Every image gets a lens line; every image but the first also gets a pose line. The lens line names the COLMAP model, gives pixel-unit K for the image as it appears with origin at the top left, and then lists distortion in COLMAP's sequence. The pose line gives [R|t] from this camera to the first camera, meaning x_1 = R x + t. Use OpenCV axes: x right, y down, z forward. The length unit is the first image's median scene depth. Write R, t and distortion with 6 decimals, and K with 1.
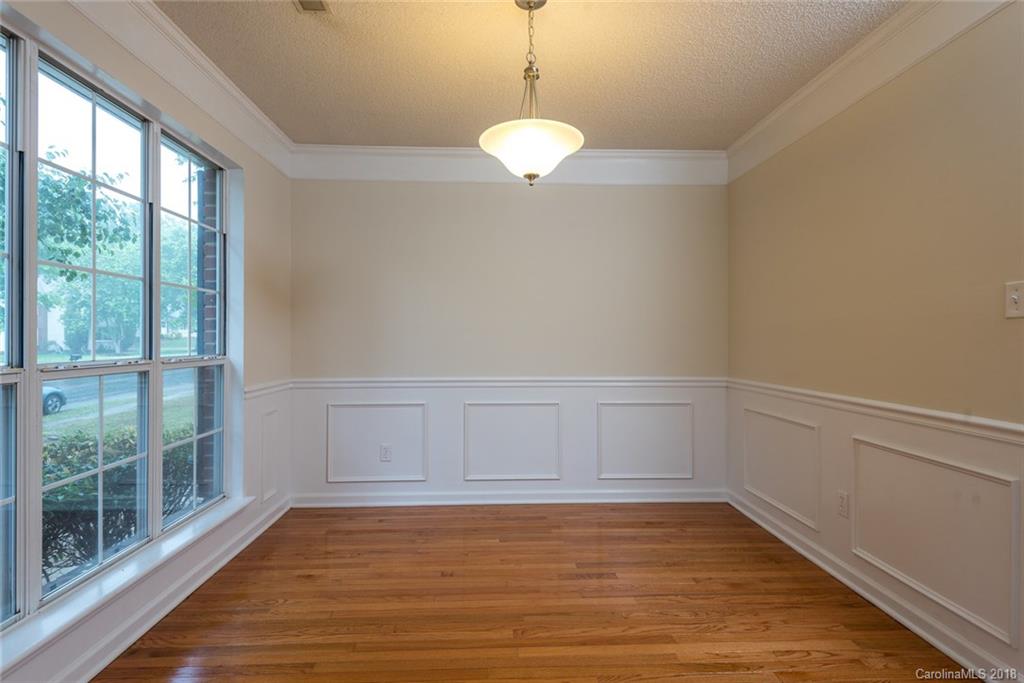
lens RADIAL K [[508.2, 0, 502.8], [0, 508.2, 338.3], [0, 0, 1]] dist [0.012953, -0.005019]
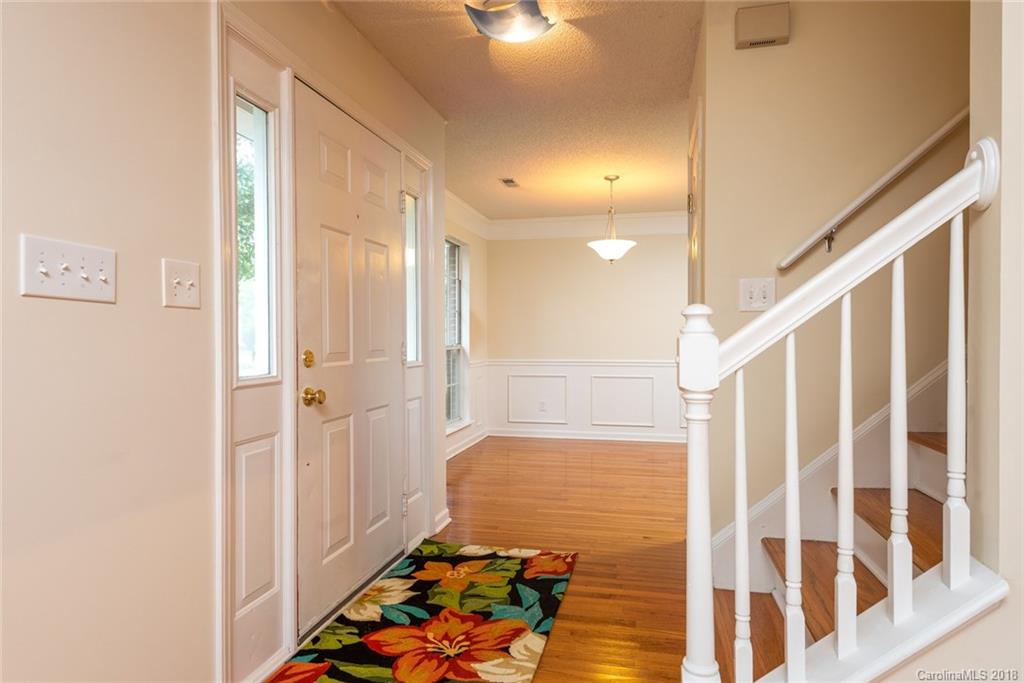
lens RADIAL K [[615.0, 0, 508.0], [0, 615.0, 337.8], [0, 0, 1]] dist [0.000448, 0.000007]
pose [[0.966338, -0.004916, -0.257228, 0.211701], [0.006987, 0.999950, 0.007138, -0.005798], [0.257181, -0.008695, 0.966324, -1.157778]]
